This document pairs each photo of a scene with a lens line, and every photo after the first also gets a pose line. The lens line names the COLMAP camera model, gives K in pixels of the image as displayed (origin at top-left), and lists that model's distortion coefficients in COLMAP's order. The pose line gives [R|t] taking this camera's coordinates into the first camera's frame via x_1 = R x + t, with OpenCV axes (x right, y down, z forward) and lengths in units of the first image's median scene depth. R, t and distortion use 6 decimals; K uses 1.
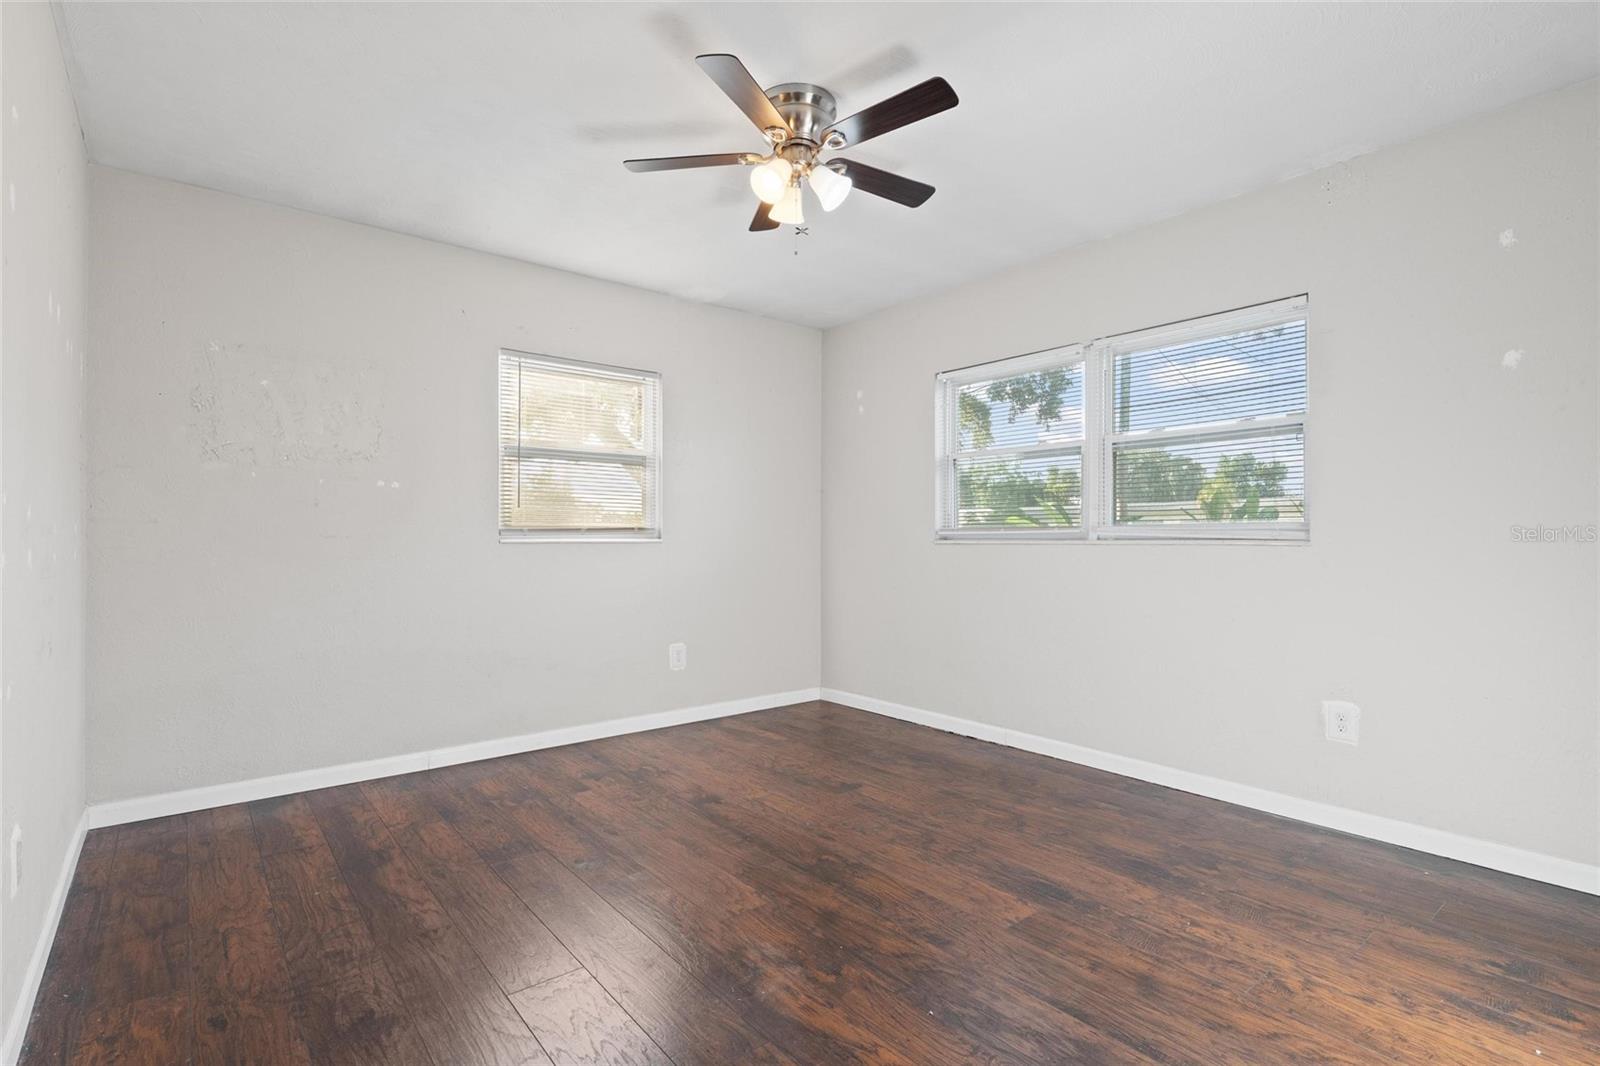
lens RADIAL K [[752.3, 0, 806.5], [0, 752.3, 532.4], [0, 0, 1]] dist [0.003566, -0.000793]
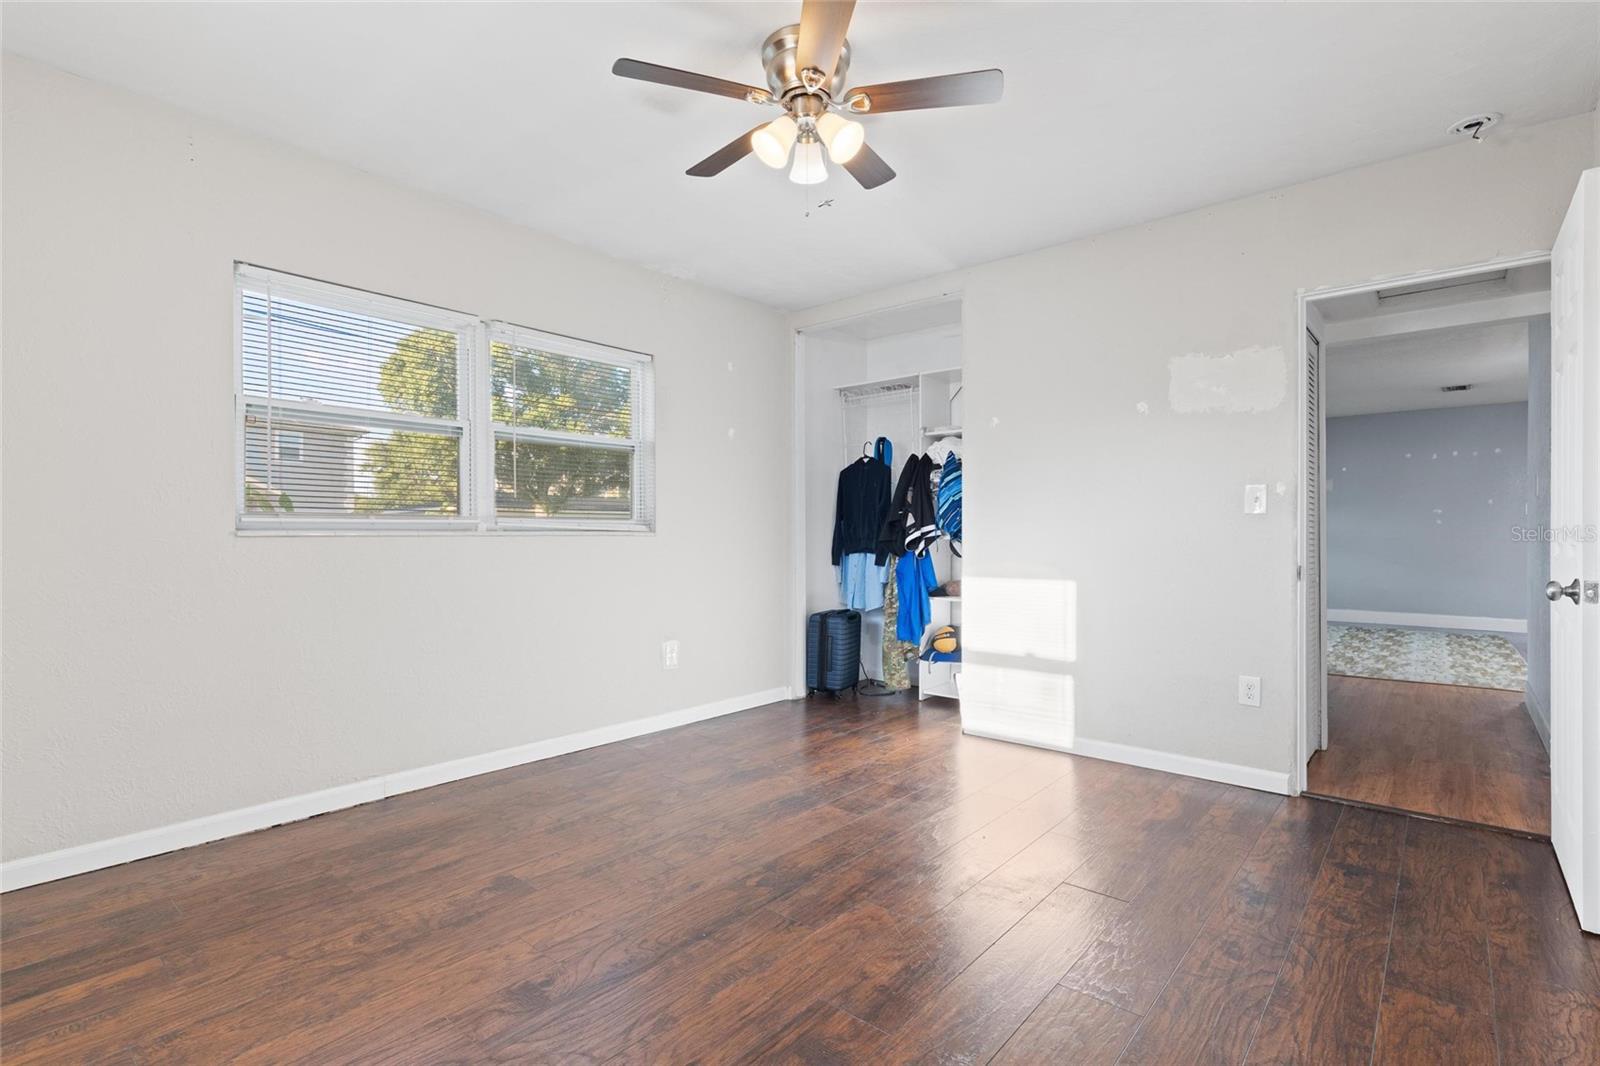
lens RADIAL K [[752.3, 0, 806.8], [0, 752.3, 536.7], [0, 0, 1]] dist [0.003566, -0.000793]
pose [[-0.169325, -0.006031, 0.985542, -0.689566], [-0.012731, 0.999911, 0.003932, 0.009500], [-0.985478, -0.011881, -0.169387, 0.863980]]
